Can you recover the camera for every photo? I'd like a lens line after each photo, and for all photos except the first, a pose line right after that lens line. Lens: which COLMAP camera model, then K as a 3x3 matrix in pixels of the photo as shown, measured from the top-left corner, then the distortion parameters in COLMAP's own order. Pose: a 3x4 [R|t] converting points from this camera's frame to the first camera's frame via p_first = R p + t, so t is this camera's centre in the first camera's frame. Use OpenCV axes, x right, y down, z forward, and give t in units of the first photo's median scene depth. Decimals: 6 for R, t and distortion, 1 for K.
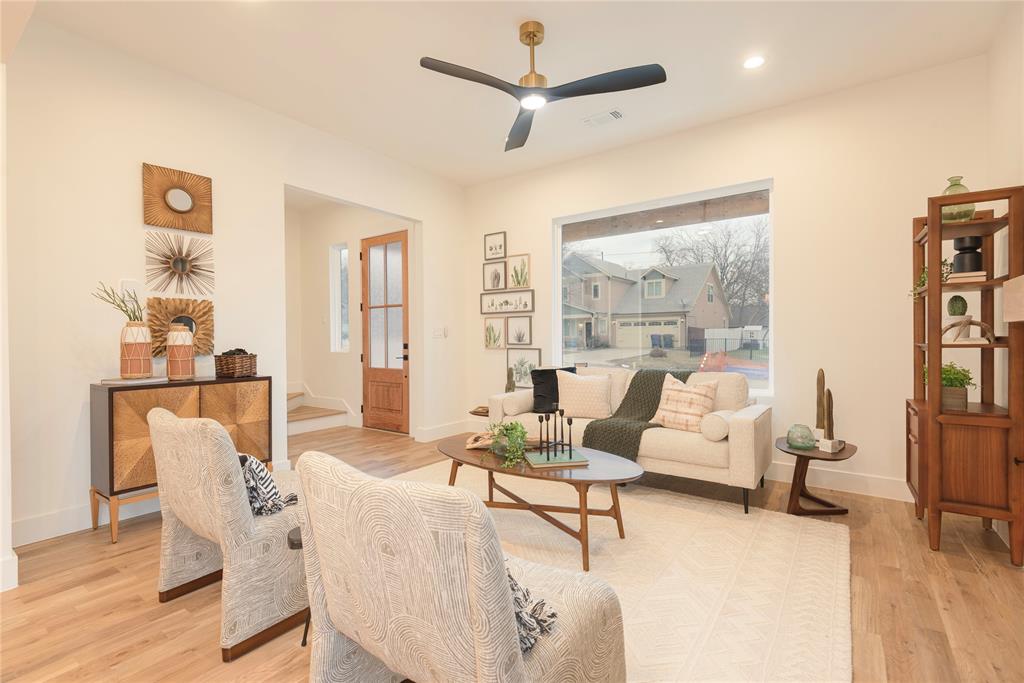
lens RADIAL K [[459.3, 0, 508.0], [0, 459.3, 341.0], [0, 0, 1]] dist [0.026761, -0.016165]
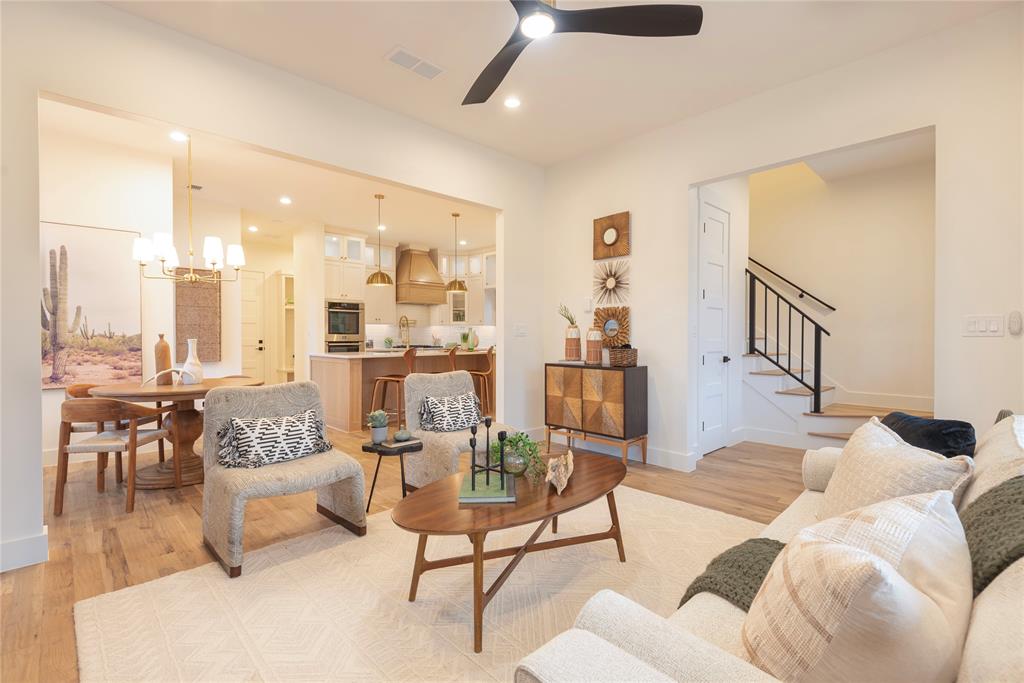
lens RADIAL K [[459.3, 0, 510.0], [0, 459.3, 339.8], [0, 0, 1]] dist [0.026761, -0.016165]
pose [[-0.171674, 0.014295, -0.985050, 0.450235], [-0.007800, 0.999844, 0.015869, -0.007984], [0.985123, 0.010408, -0.171536, 0.594274]]
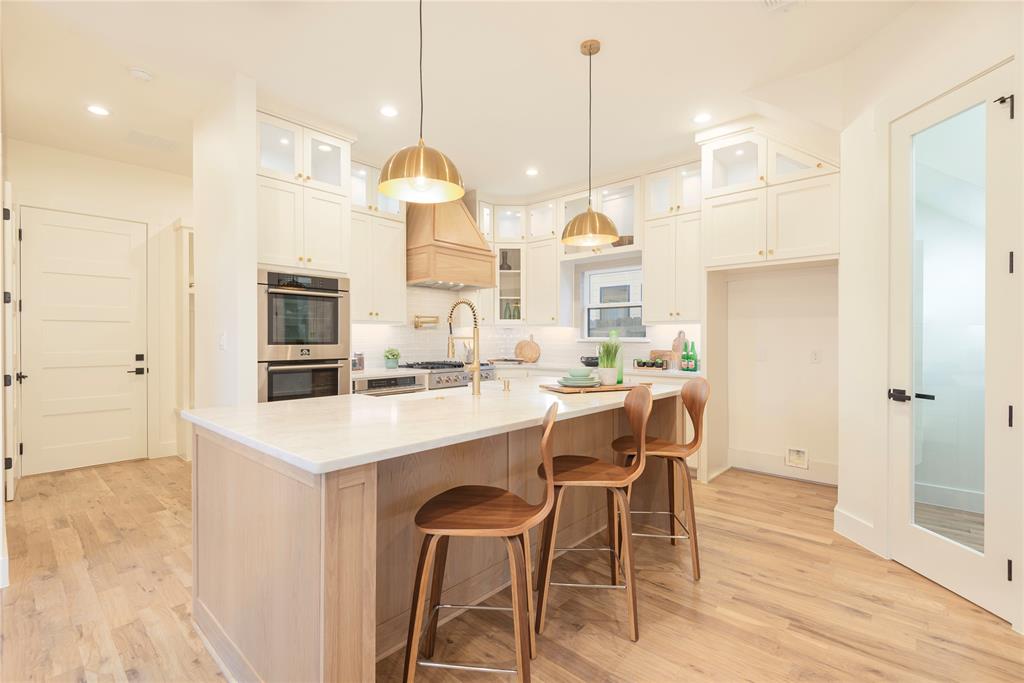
lens RADIAL K [[459.3, 0, 508.4], [0, 459.3, 341.8], [0, 0, 1]] dist [0.026761, -0.016165]
pose [[-0.108560, 0.014797, -0.993980, -0.306000], [-0.007463, 0.999849, 0.015699, -0.015189], [0.994062, 0.009123, -0.108433, 0.167586]]
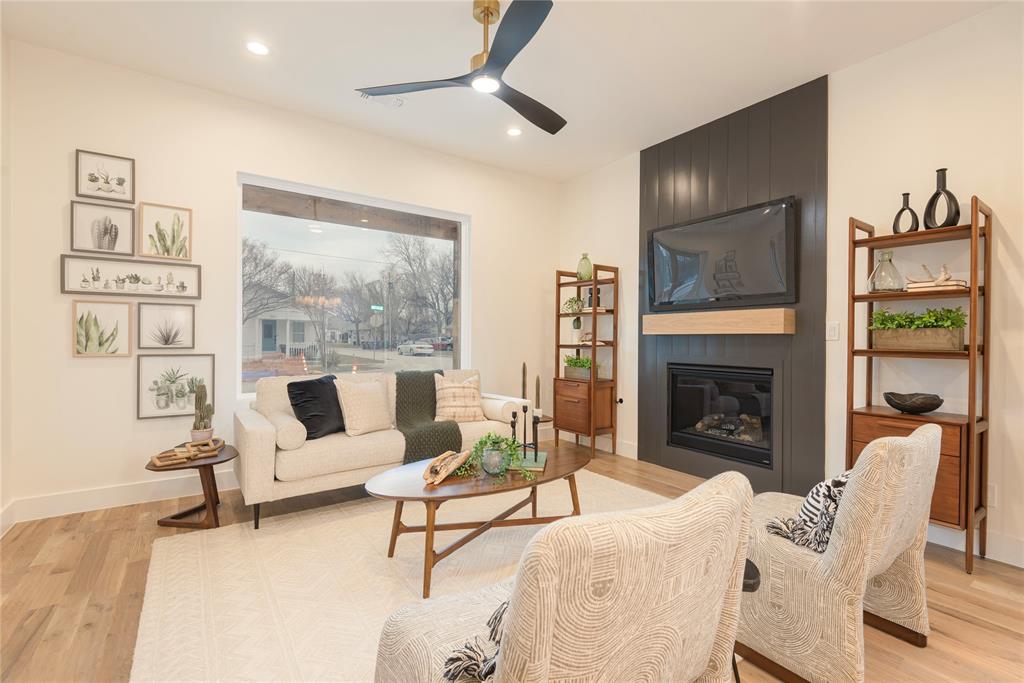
lens RADIAL K [[459.3, 0, 507.8], [0, 459.3, 340.4], [0, 0, 1]] dist [0.026761, -0.016165]
pose [[0.326423, 0.005152, 0.945210, -0.431101], [-0.000638, 0.999986, -0.005230, -0.000319], [-0.945224, 0.001104, 0.326422, 0.356246]]
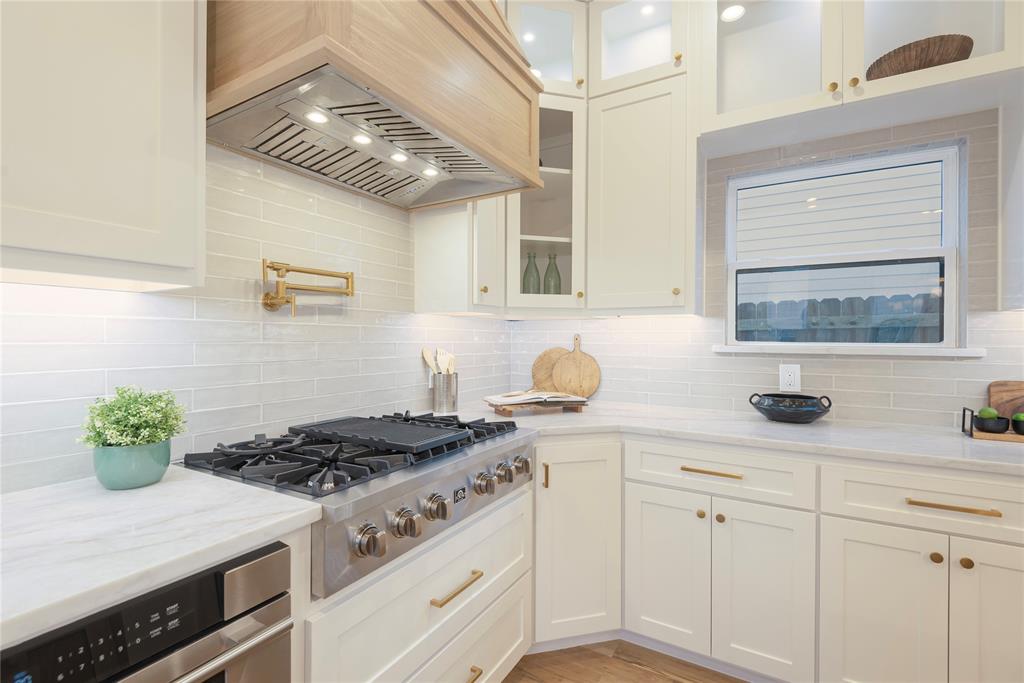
lens RADIAL K [[459.3, 0, 513.6], [0, 459.3, 341.8], [0, 0, 1]] dist [0.026761, -0.016165]
pose [[0.103804, 0.010351, -0.994544, -0.994227], [-0.012314, 0.999883, 0.009121, -0.011391], [0.994522, 0.011300, 0.103920, -0.025447]]
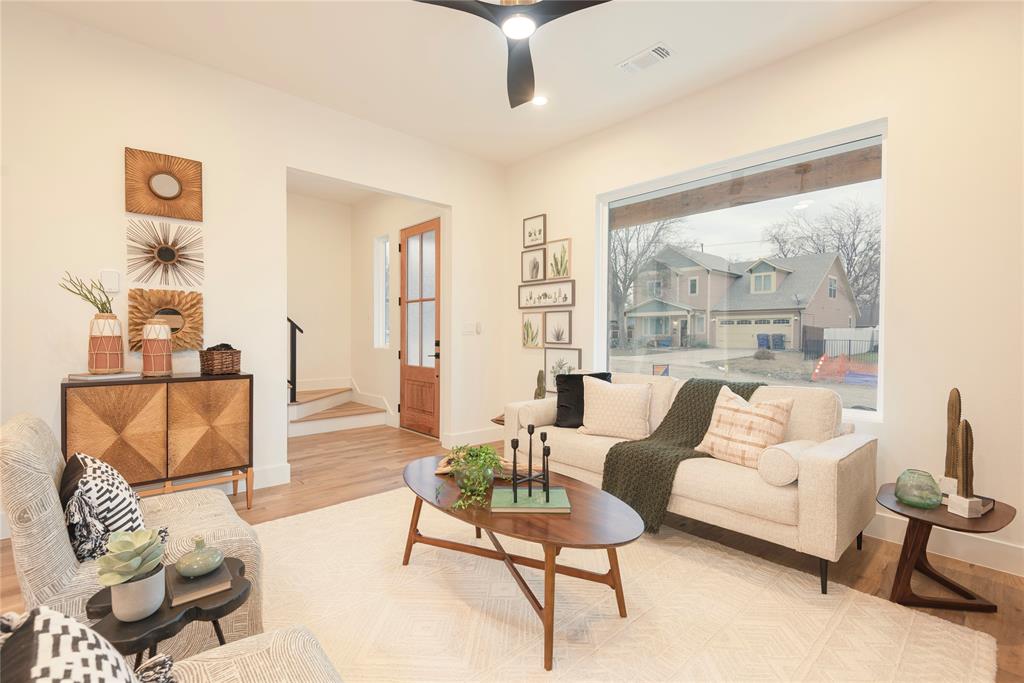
lens RADIAL K [[459.3, 0, 509.2], [0, 459.3, 340.2], [0, 0, 1]] dist [0.026761, -0.016165]
pose [[0.980028, 0.015559, -0.198250, 0.108281], [-0.014552, 0.999873, 0.006537, -0.003221], [0.198326, -0.003522, 0.980130, 0.132528]]
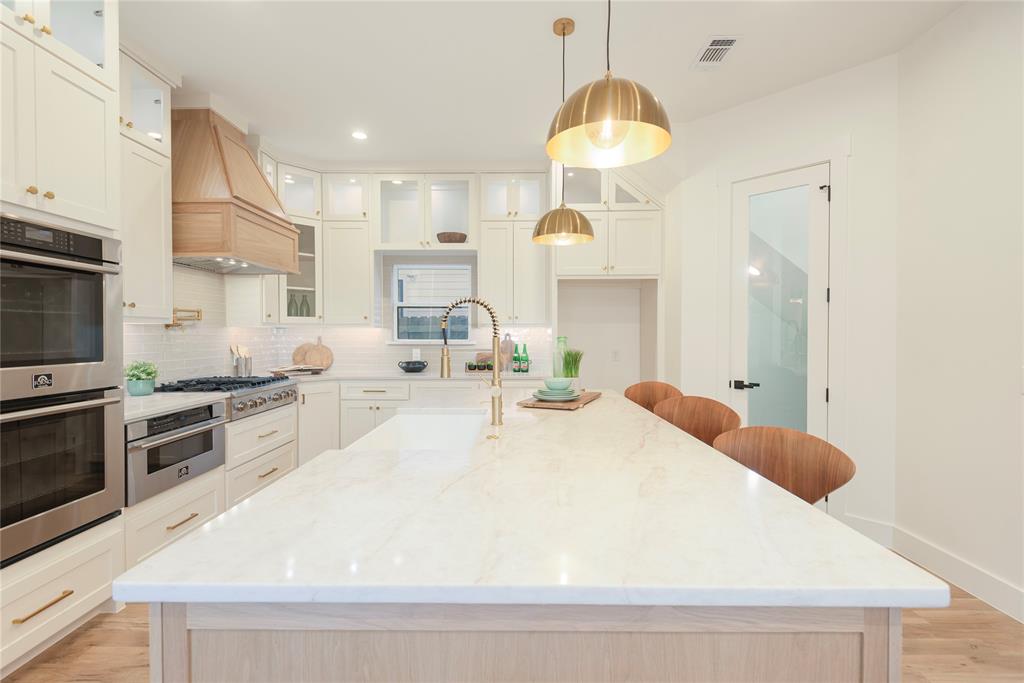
lens RADIAL K [[459.3, 0, 509.8], [0, 459.3, 340.7], [0, 0, 1]] dist [0.026761, -0.016165]
pose [[0.579127, 0.019182, -0.815012, -0.486260], [-0.010381, 0.999816, 0.016155, -0.025290], [0.815172, -0.000895, 0.579219, -0.134153]]
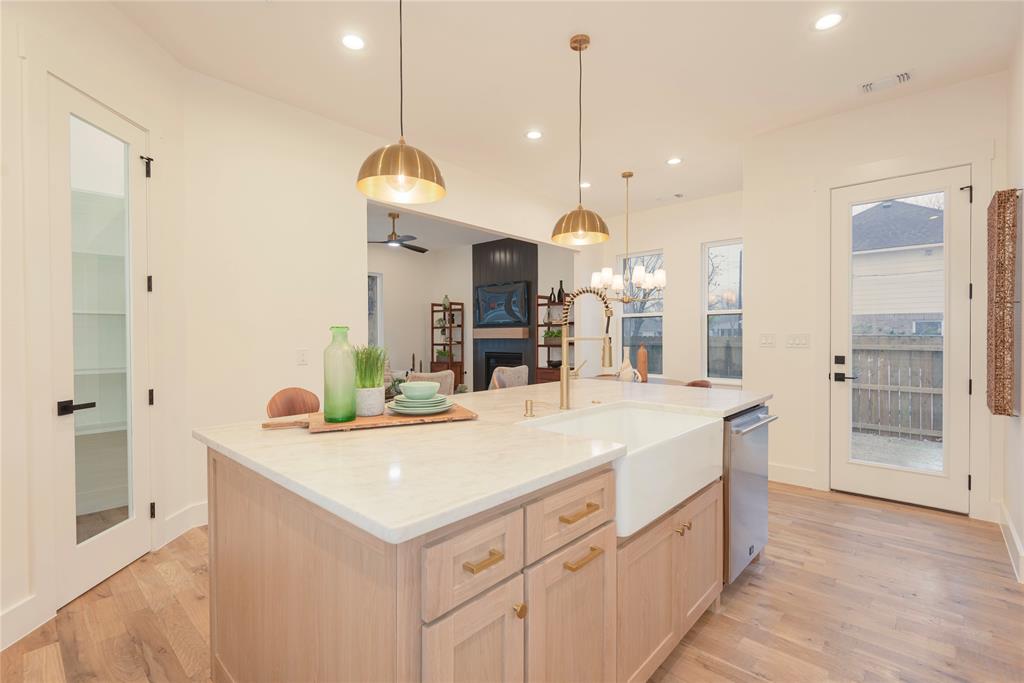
lens RADIAL K [[459.3, 0, 511.5], [0, 459.3, 342.7], [0, 0, 1]] dist [0.026761, -0.016165]
pose [[0.107303, -0.009384, 0.994182, -1.210985], [0.010764, 0.999908, 0.008276, -0.011962], [-0.994168, 0.009813, 0.107394, 0.080521]]
